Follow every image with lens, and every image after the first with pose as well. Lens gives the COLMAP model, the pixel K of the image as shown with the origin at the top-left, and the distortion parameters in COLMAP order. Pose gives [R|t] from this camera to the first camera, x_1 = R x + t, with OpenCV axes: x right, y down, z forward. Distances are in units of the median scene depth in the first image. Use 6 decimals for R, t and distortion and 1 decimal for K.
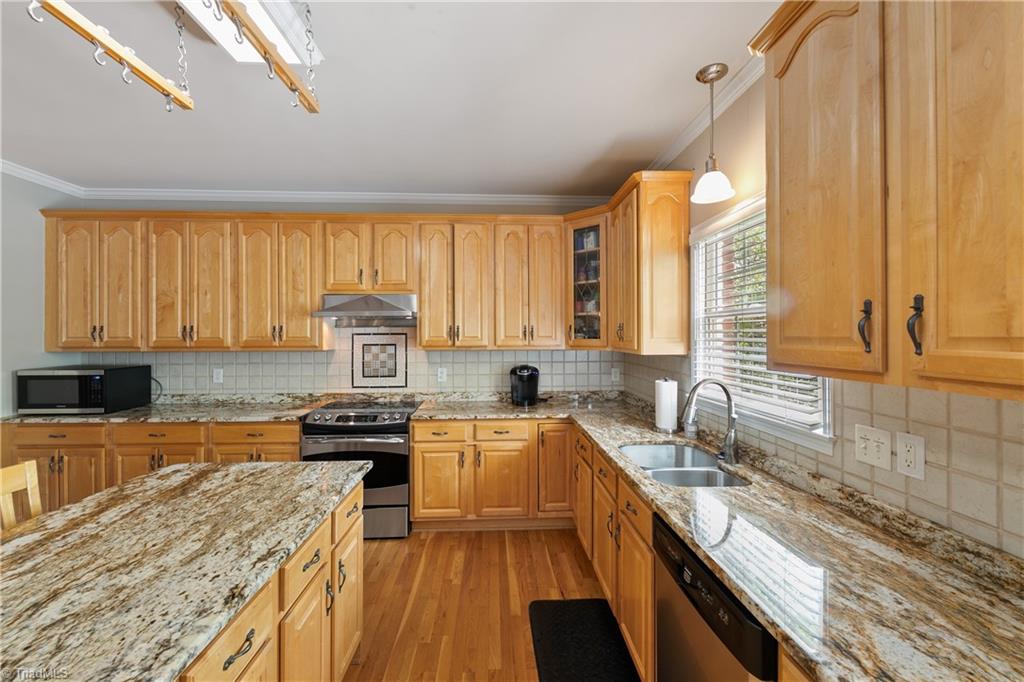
lens RADIAL K [[412.9, 0, 511.5], [0, 412.9, 335.2], [0, 0, 1]] dist [0.001051, -0.003241]
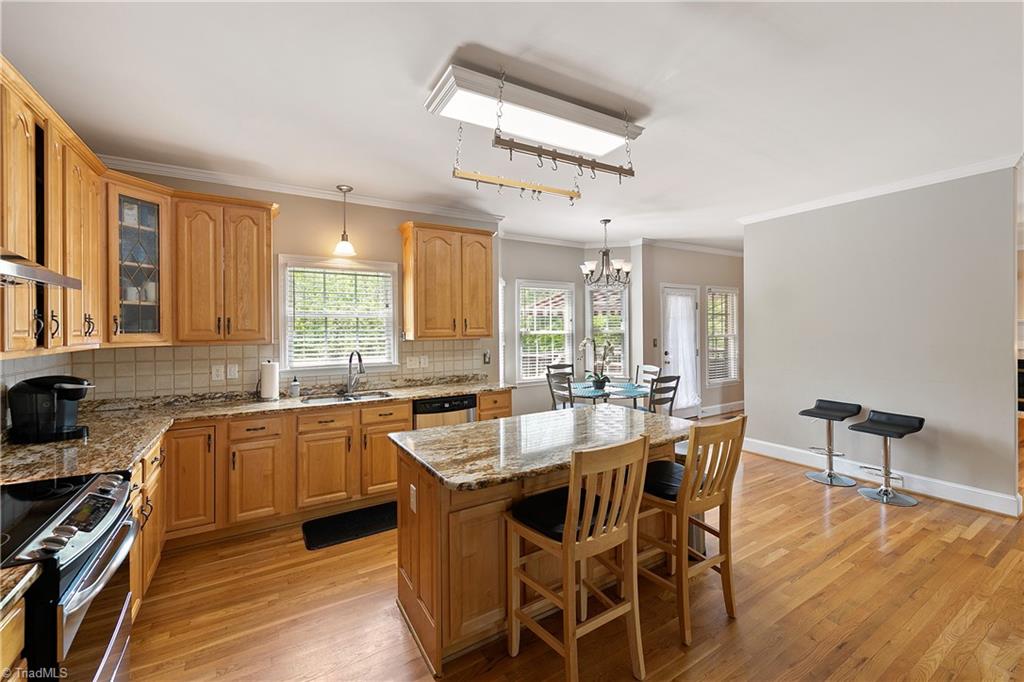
lens RADIAL K [[414.5, 0, 514.7], [0, 414.5, 326.6], [0, 0, 1]] dist [0.000723, -0.000057]
pose [[-0.487557, 0.007004, 0.873063, -0.978505], [0.007711, 0.999963, -0.003716, 0.004648], [-0.873057, 0.004921, -0.487593, 0.798767]]
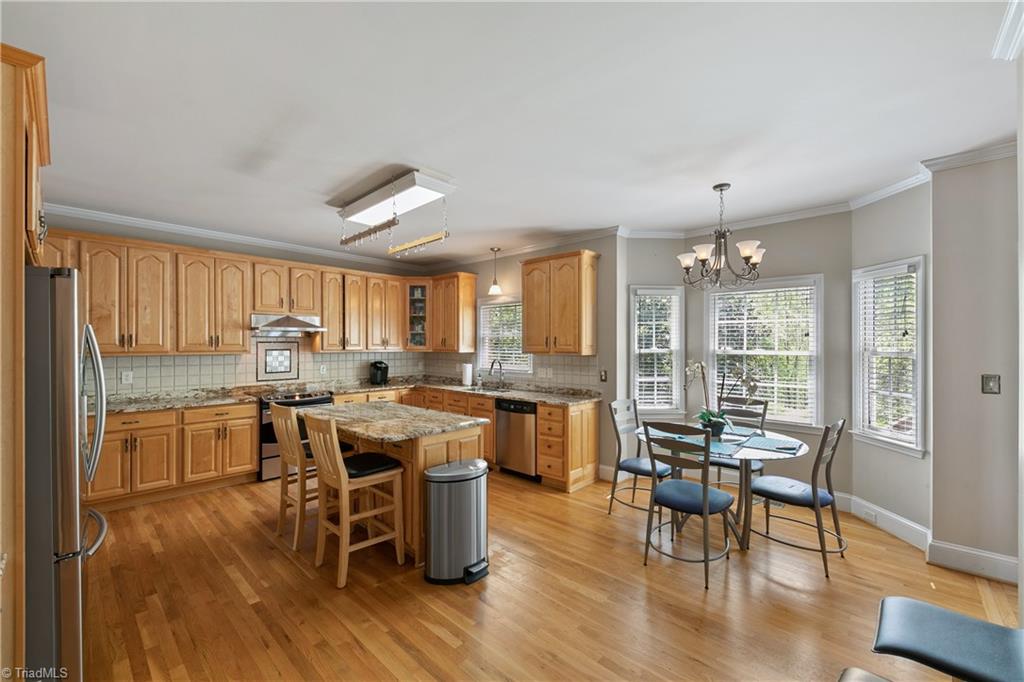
lens RADIAL K [[417.5, 0, 512.0], [0, 417.5, 341.0], [0, 0, 1]] dist [0.000075, -0.000948]
pose [[0.710802, 0.008542, 0.703341, -0.894398], [-0.004082, 0.999960, -0.008019, 0.001461], [-0.703381, 0.002829, 0.710808, -0.680773]]
